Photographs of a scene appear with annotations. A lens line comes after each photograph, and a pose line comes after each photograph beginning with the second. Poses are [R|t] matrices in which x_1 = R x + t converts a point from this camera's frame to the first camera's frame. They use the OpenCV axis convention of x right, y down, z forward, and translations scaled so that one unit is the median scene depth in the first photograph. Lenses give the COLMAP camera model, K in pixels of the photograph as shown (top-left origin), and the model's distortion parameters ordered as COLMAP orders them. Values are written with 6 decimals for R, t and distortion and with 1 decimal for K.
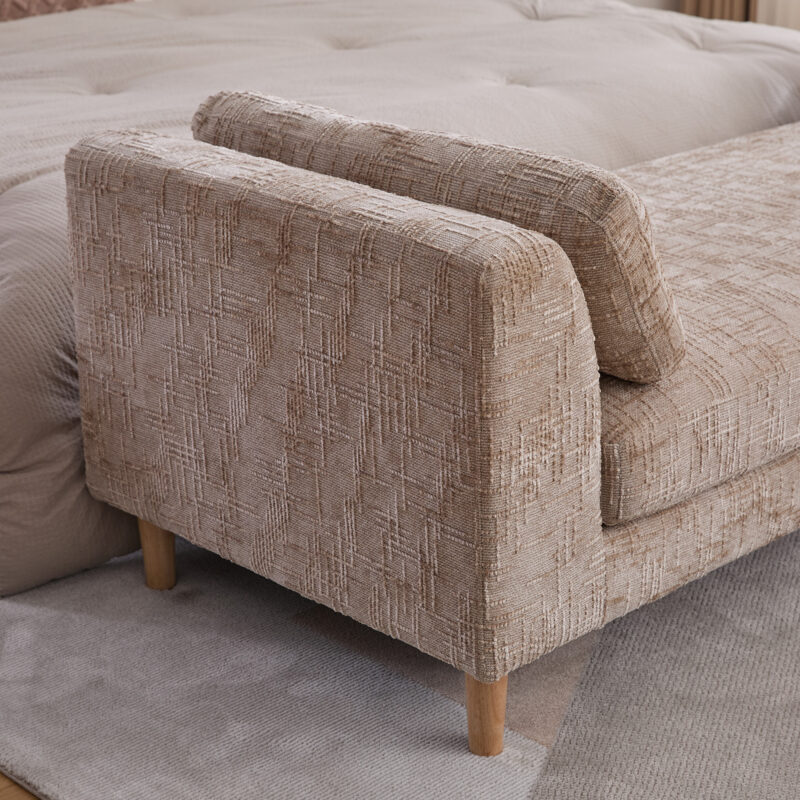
lens RADIAL K [[1713.9, 0, 400.0], [0, 1713.9, 400.0], [0, 0, 1]] dist [-0.029884, 0.226204]
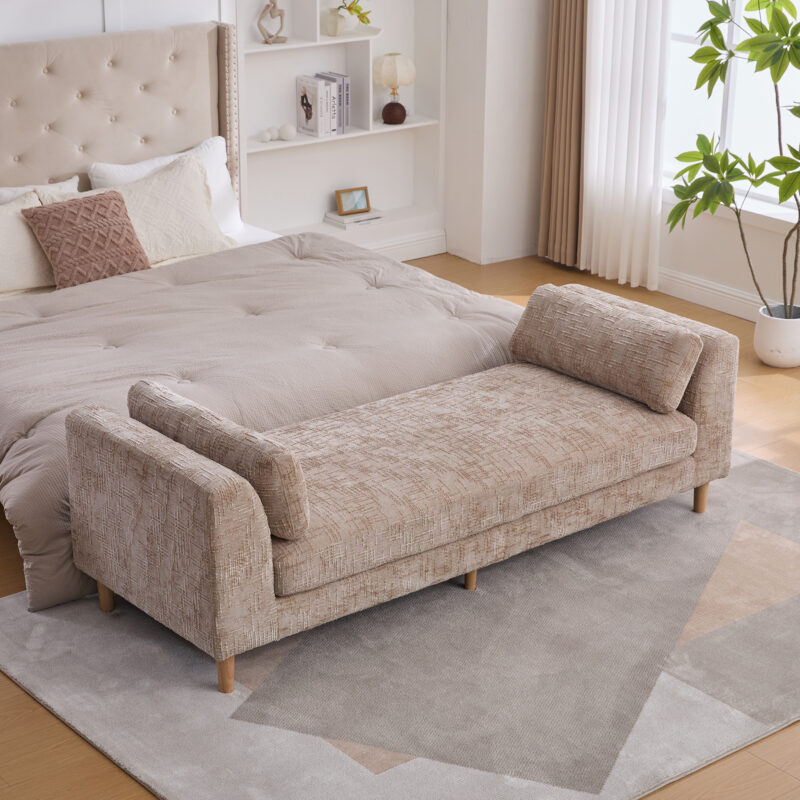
lens RADIAL K [[1826.1, 0, 399.8], [0, 1826.1, 344.0], [0, 0, 1]] dist [0.010160, -0.349135]
pose [[0.993046, 0.035463, -0.112254, 0.490146], [-0.037796, 0.999110, -0.018719, -0.203867], [0.111491, 0.022832, 0.993503, -1.292856]]
